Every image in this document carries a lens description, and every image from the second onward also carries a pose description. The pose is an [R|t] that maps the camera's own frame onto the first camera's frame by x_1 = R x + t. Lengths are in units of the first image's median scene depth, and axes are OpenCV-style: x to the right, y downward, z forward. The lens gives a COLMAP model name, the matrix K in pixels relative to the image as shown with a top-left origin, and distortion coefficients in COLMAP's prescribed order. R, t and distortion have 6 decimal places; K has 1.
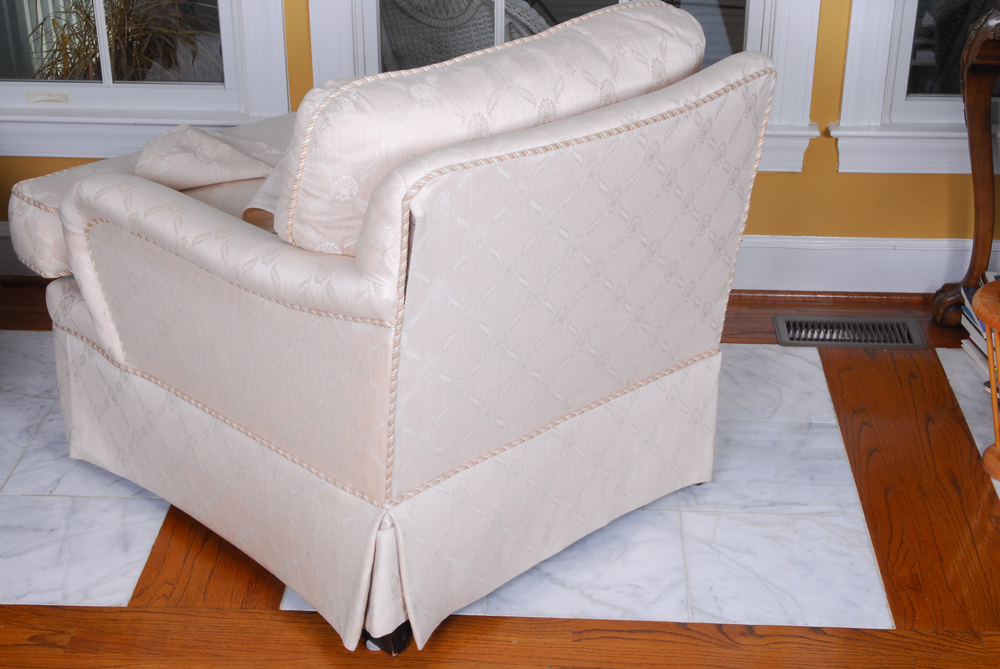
lens RADIAL K [[1558.3, 0, 498.0], [0, 1558.3, 315.4], [0, 0, 1]] dist [0.000824, 0.012955]
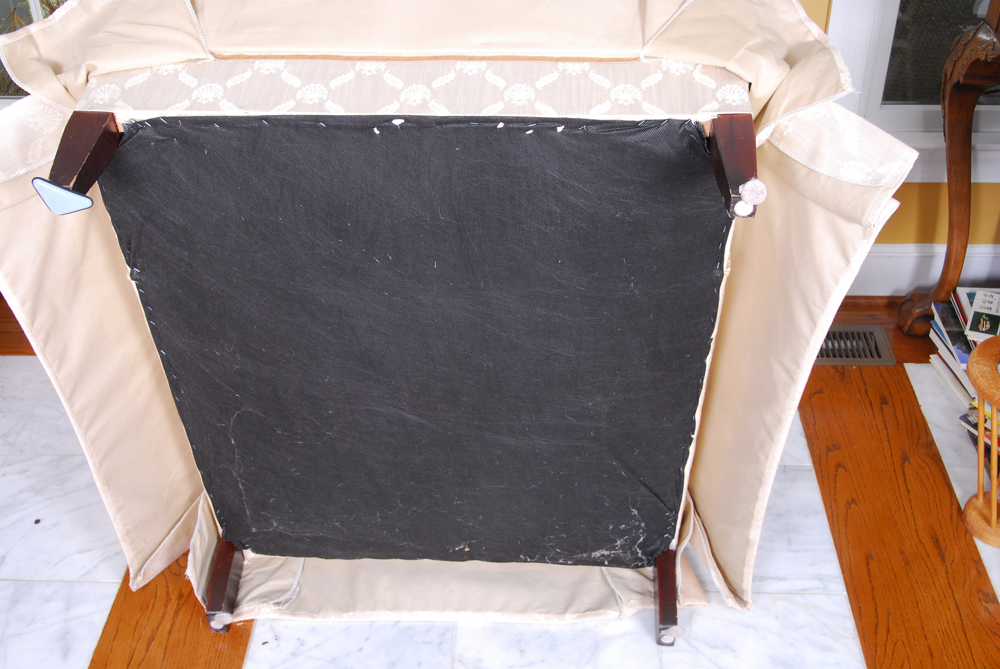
lens RADIAL K [[1220.6, 0, 500.0], [0, 1220.6, 334.5], [0, 0, 1]] dist [-0.008898, -0.013242]
pose [[0.999858, -0.013499, 0.010099, 0.015926], [0.011969, 0.990270, 0.138644, -0.123392], [-0.011873, -0.138504, 0.990291, 0.262217]]
